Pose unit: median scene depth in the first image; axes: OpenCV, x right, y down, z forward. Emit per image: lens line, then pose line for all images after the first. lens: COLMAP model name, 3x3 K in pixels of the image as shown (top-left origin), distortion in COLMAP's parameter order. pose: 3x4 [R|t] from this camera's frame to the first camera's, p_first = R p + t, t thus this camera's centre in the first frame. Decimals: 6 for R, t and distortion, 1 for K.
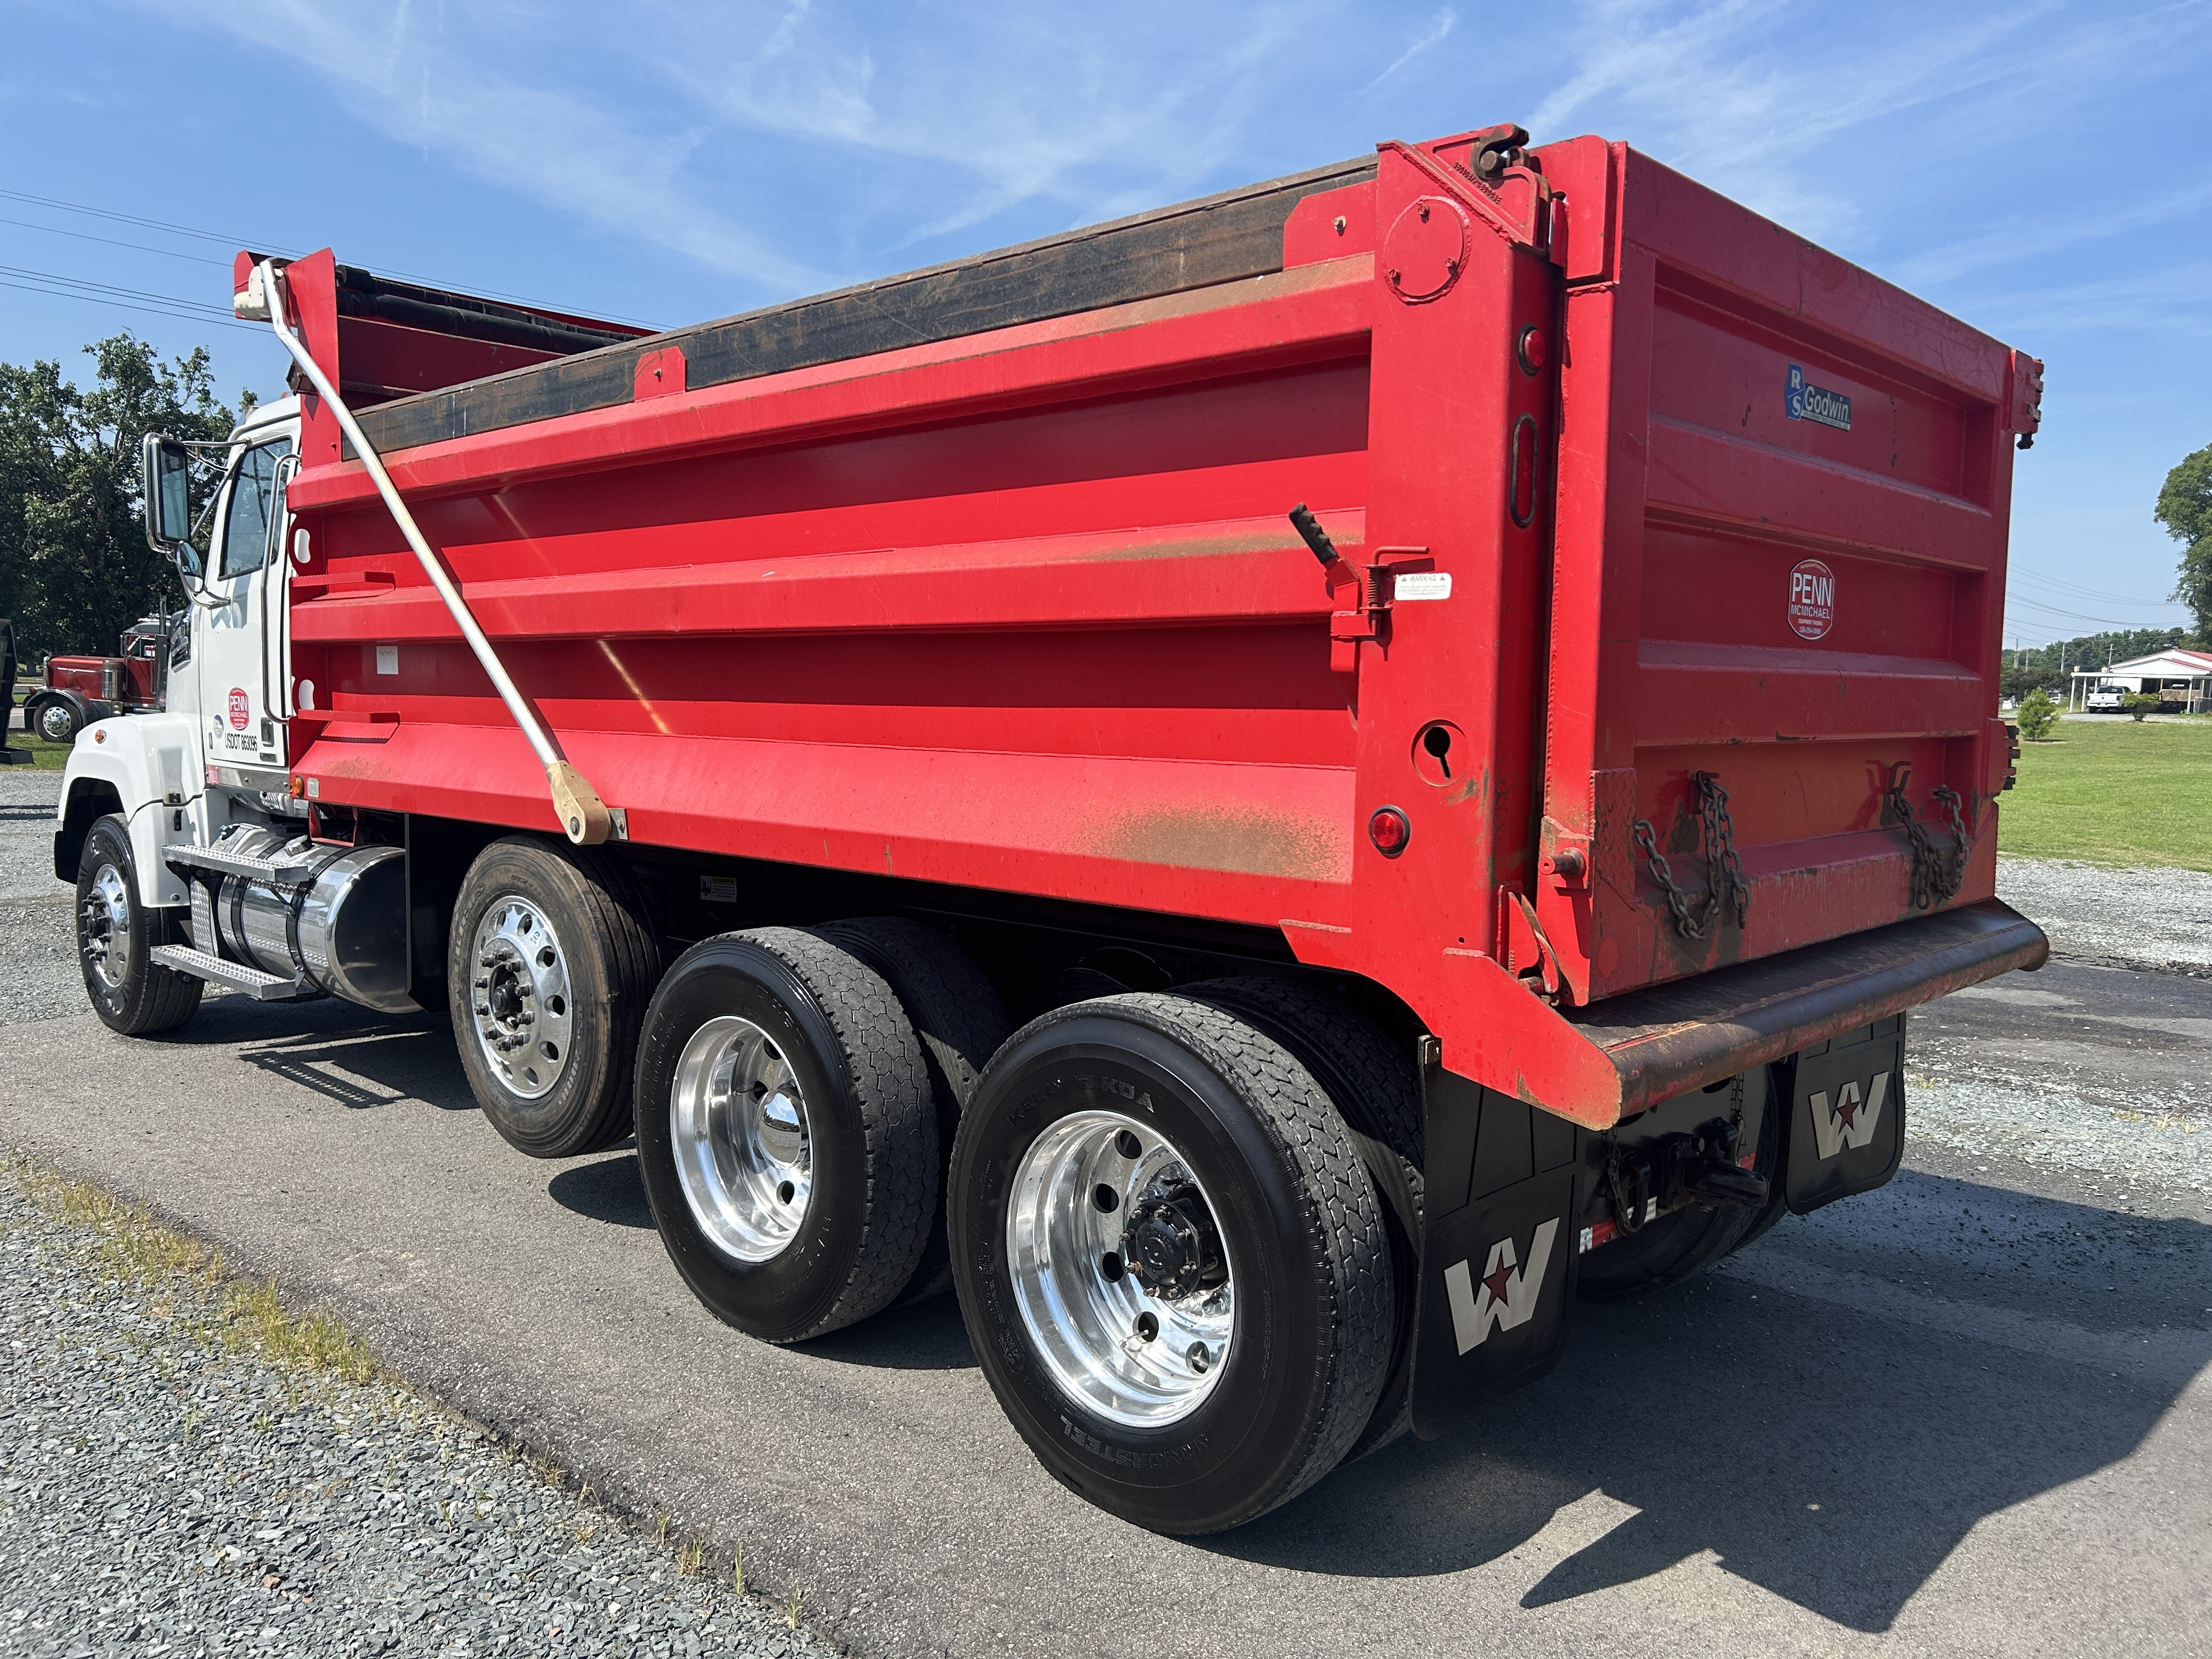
lens RADIAL K [[1601.5, 0, 1141.1], [0, 1601.5, 835.0], [0, 0, 1]] dist [0.145025, -0.389091]
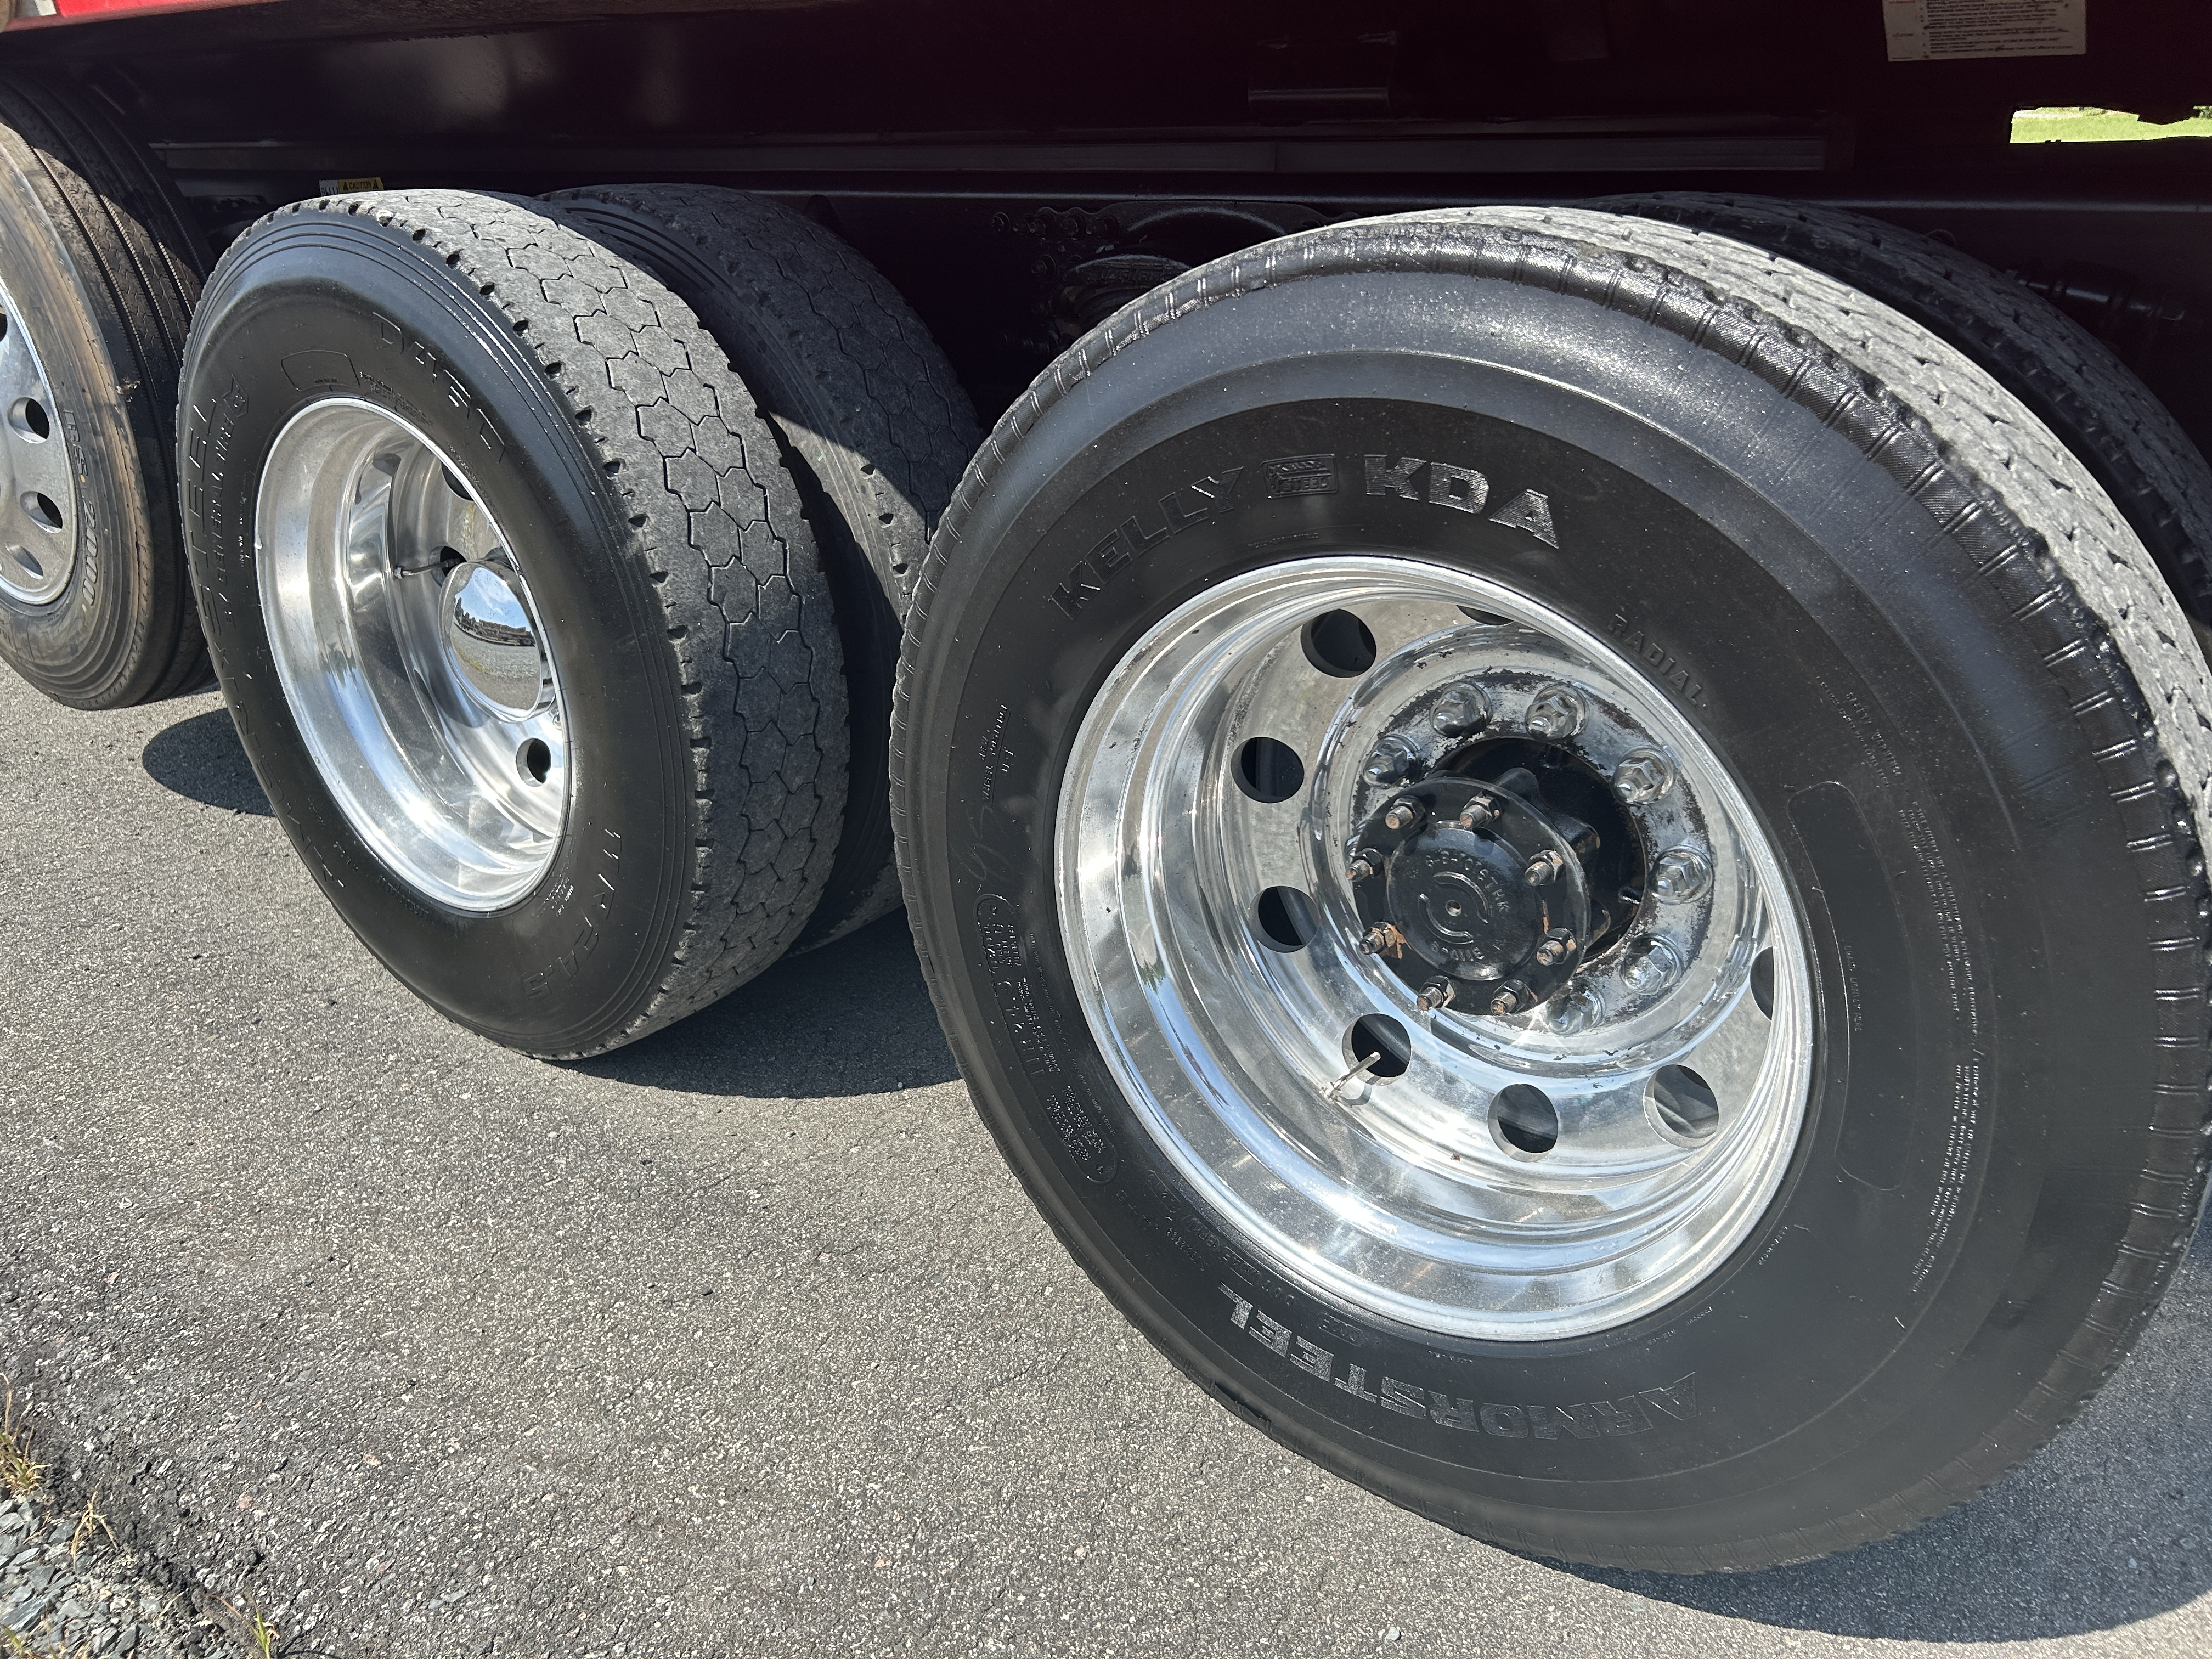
lens RADIAL K [[1706.9, 0, 1107.2], [0, 1706.9, 784.2], [0, 0, 1]] dist [0.068387, -0.087446]
pose [[0.996036, -0.062949, 0.062846, -0.083805], [0.042463, 0.957317, 0.285903, 0.090968], [-0.078161, -0.282101, 0.956196, 0.524086]]
